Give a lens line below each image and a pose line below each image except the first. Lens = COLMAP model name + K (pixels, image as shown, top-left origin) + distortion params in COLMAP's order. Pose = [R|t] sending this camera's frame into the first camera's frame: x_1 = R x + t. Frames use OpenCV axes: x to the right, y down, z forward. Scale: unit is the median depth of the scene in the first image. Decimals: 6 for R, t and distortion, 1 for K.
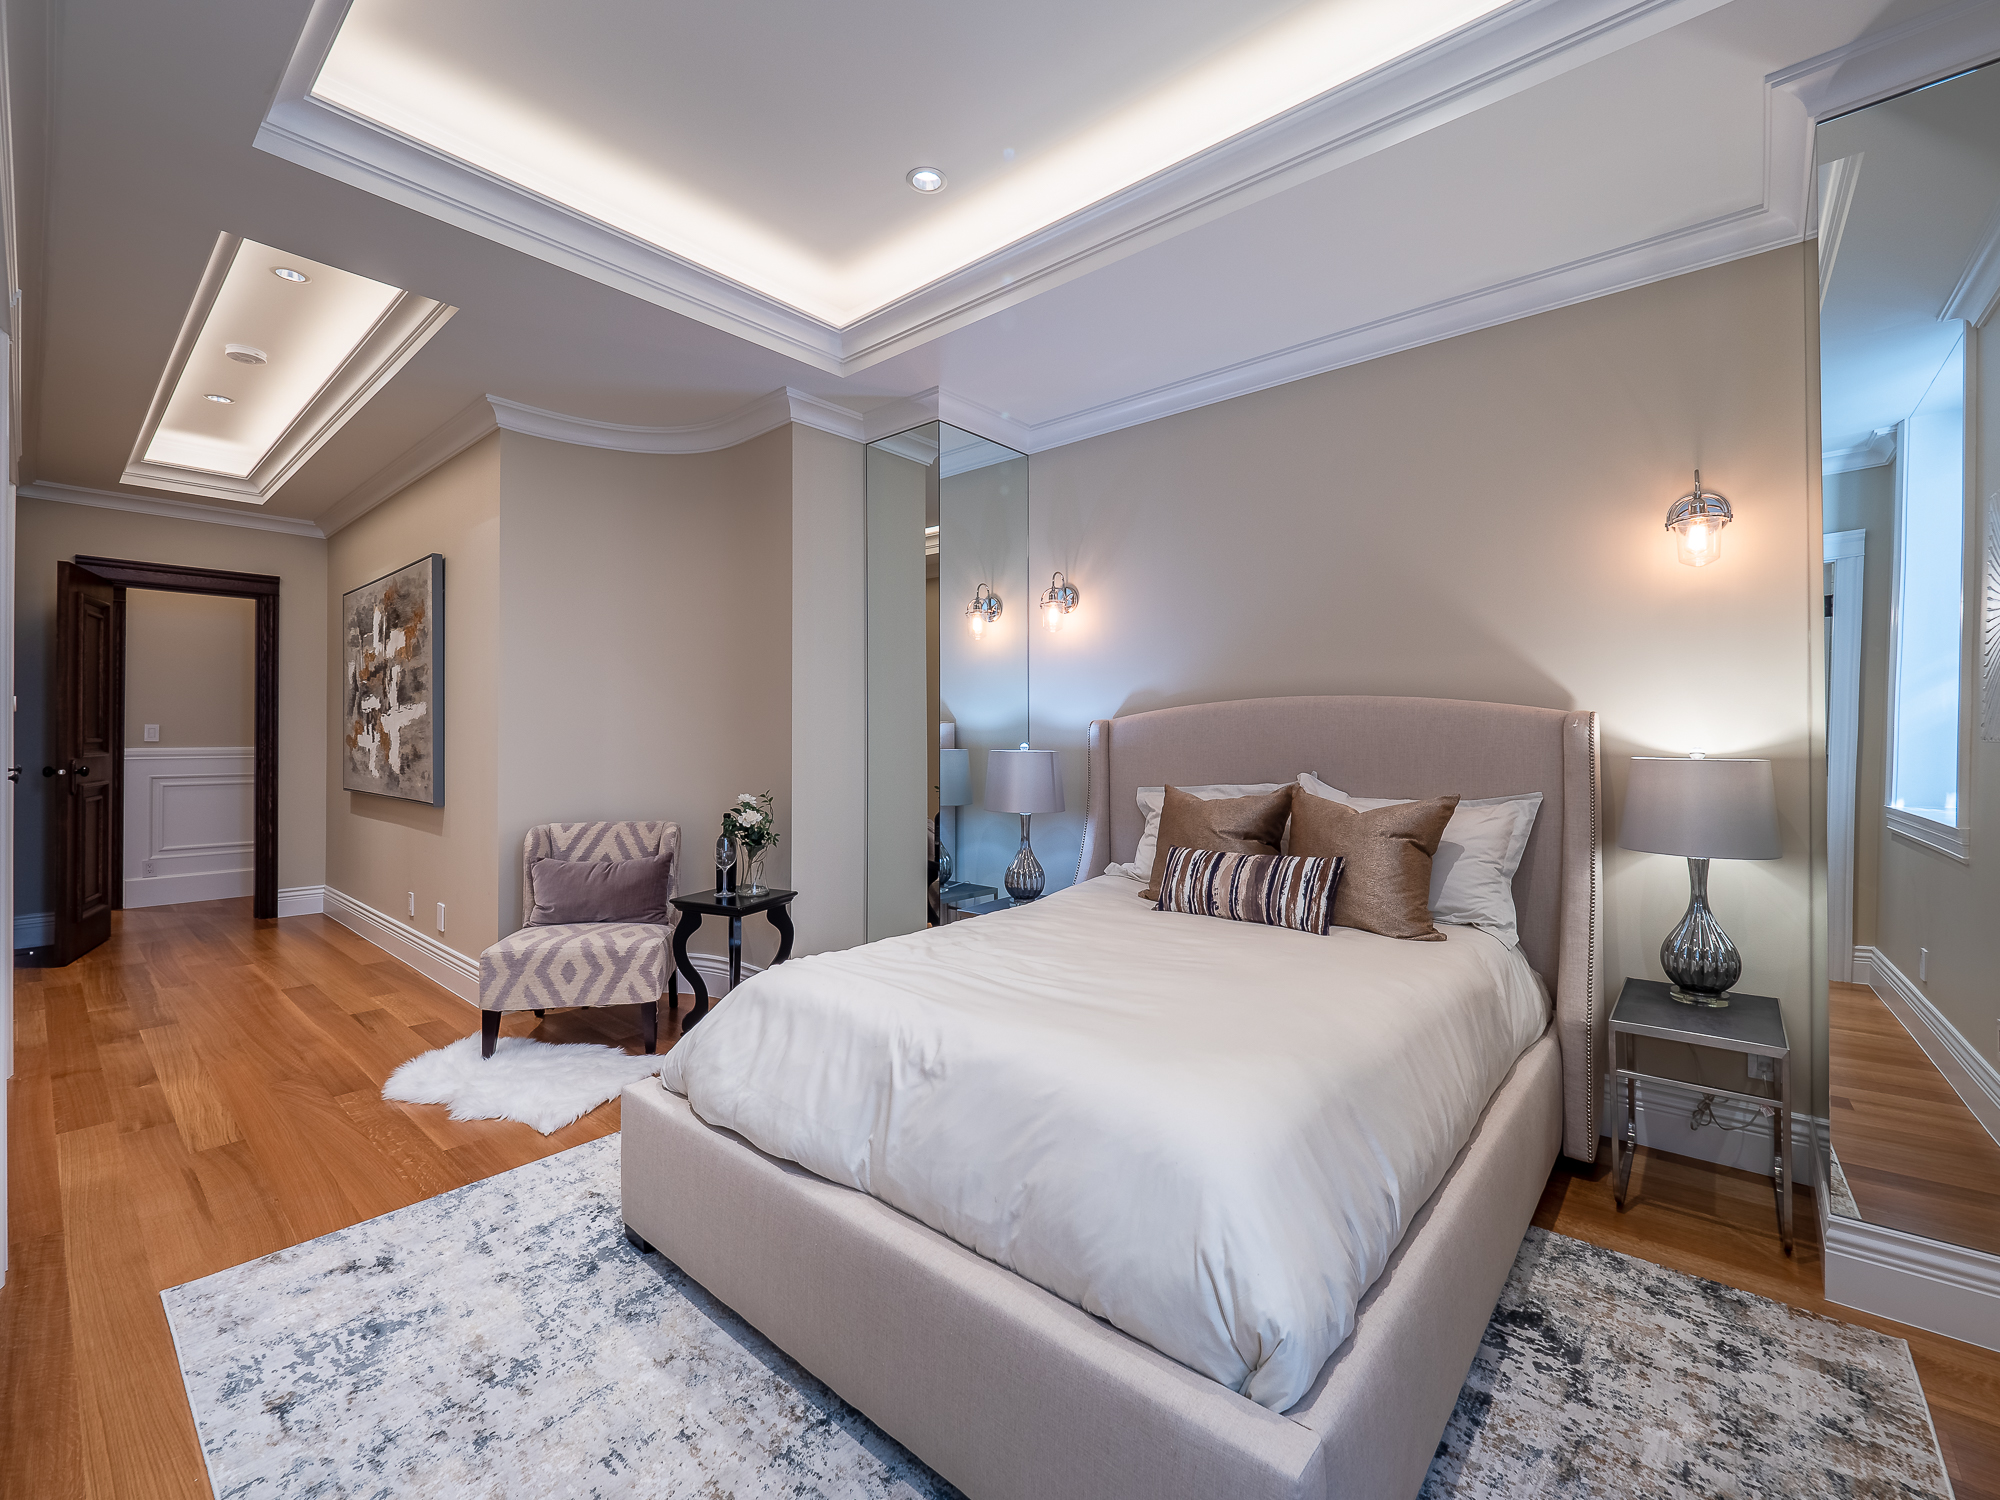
lens RADIAL K [[856.7, 0, 997.5], [0, 856.7, 743.4], [0, 0, 1]] dist [-0.000819, -0.000094]
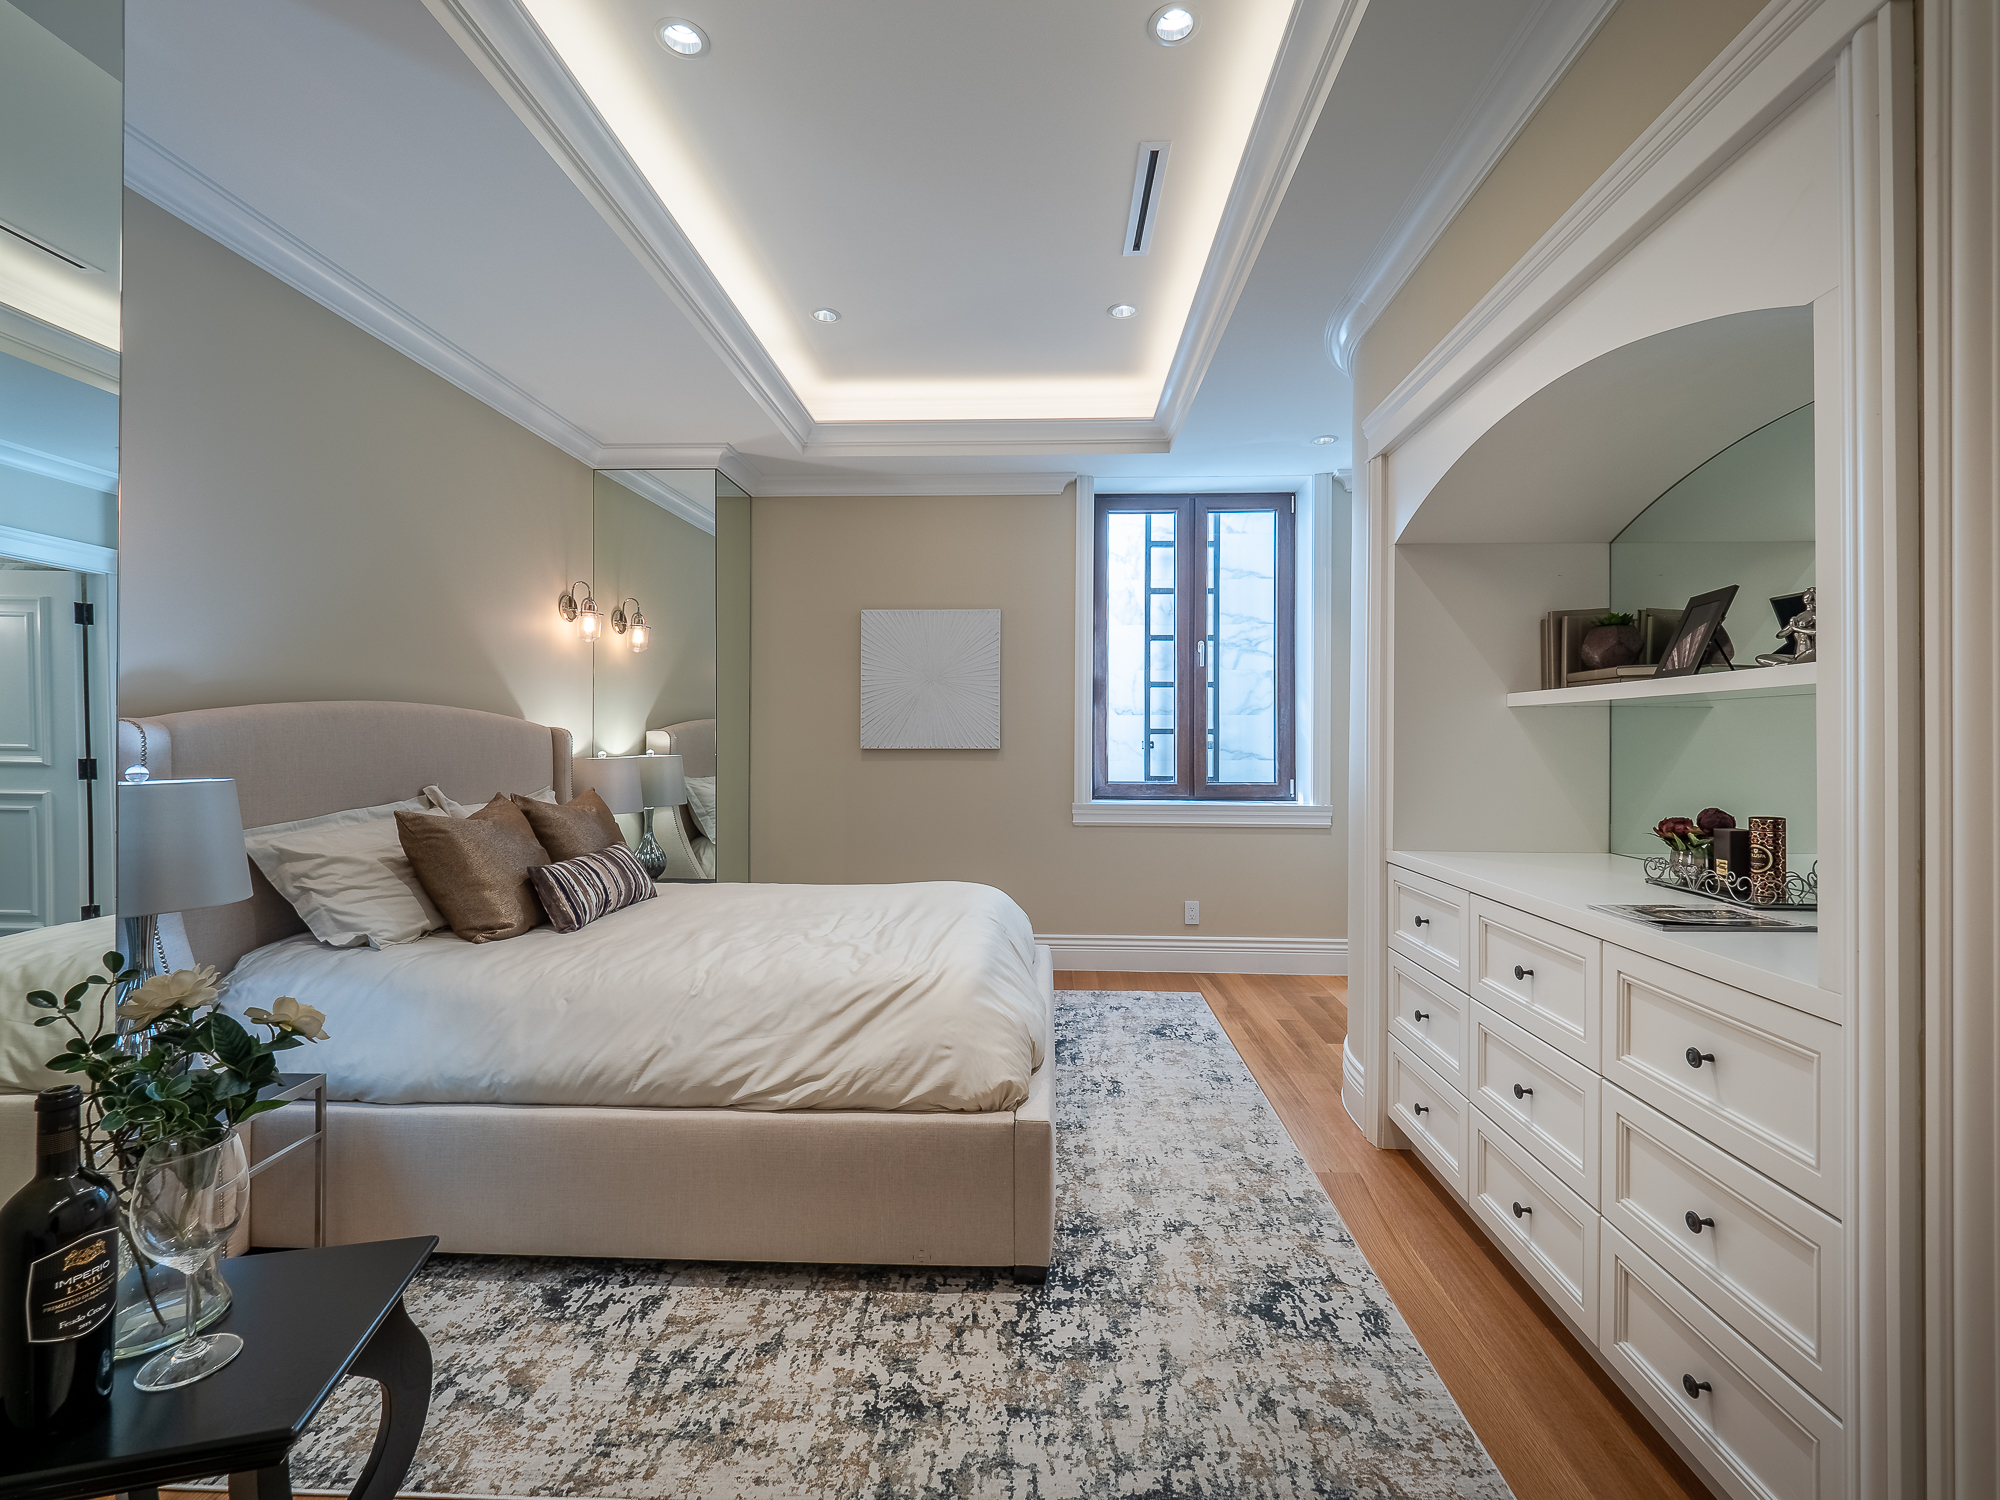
lens RADIAL K [[856.7, 0, 1002.6], [0, 856.7, 748.4], [0, 0, 1]] dist [-0.000819, -0.000094]
pose [[-0.616566, -0.005138, 0.787286, -1.195252], [0.002000, 0.999965, 0.008092, -0.013074], [-0.787301, 0.006564, -0.616534, 1.692317]]
